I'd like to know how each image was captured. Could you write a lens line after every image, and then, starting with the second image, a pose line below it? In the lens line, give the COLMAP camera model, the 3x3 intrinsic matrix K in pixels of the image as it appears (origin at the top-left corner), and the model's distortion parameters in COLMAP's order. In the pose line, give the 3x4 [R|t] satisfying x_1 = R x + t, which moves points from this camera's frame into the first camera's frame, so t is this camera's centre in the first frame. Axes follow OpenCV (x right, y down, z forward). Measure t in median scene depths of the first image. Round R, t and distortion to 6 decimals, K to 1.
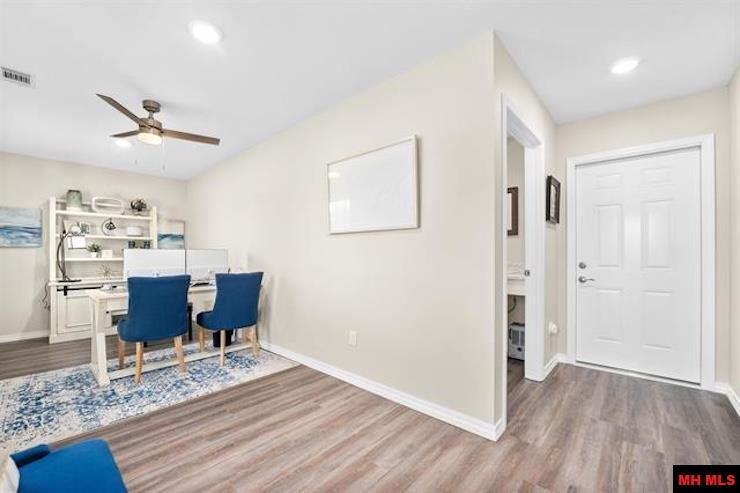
lens RADIAL K [[308.5, 0, 367.3], [0, 308.5, 257.7], [0, 0, 1]] dist [-0.003158, -0.000423]
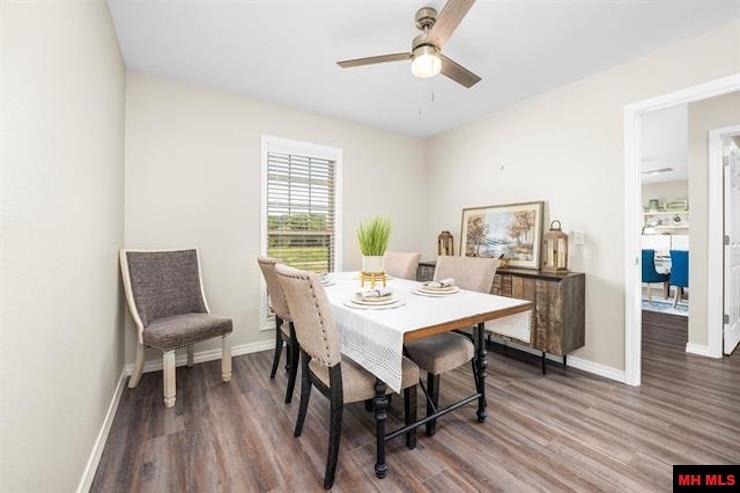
lens RADIAL K [[305.1, 0, 370.0], [0, 305.1, 246.5], [0, 0, 1]] dist [-0.001118, -0.000086]
pose [[-0.220414, 0.024776, -0.975092, 1.104576], [-0.003417, 0.999652, 0.026173, -0.005565], [0.975400, 0.009101, -0.220253, -0.143627]]
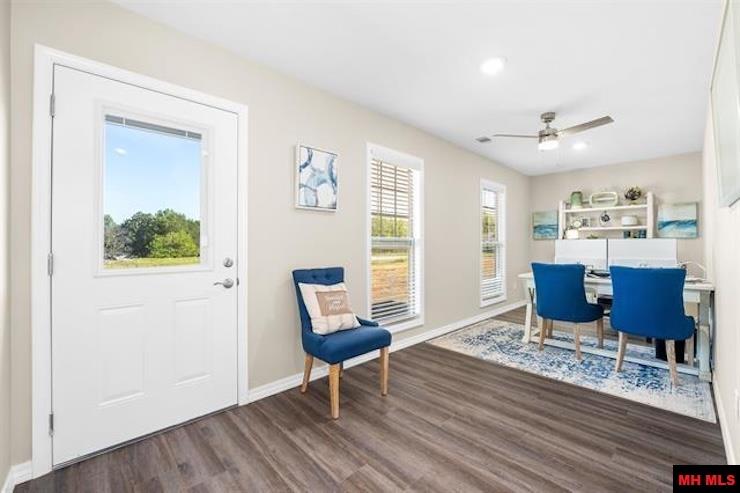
lens RADIAL K [[305.1, 0, 370.0], [0, 305.1, 246.5], [0, 0, 1]] dist [-0.001118, -0.000086]
pose [[-0.054768, 0.006470, -0.998478, 0.342131], [-0.008111, 0.999943, 0.006924, -0.003838], [0.998466, 0.008478, -0.054713, 0.272451]]
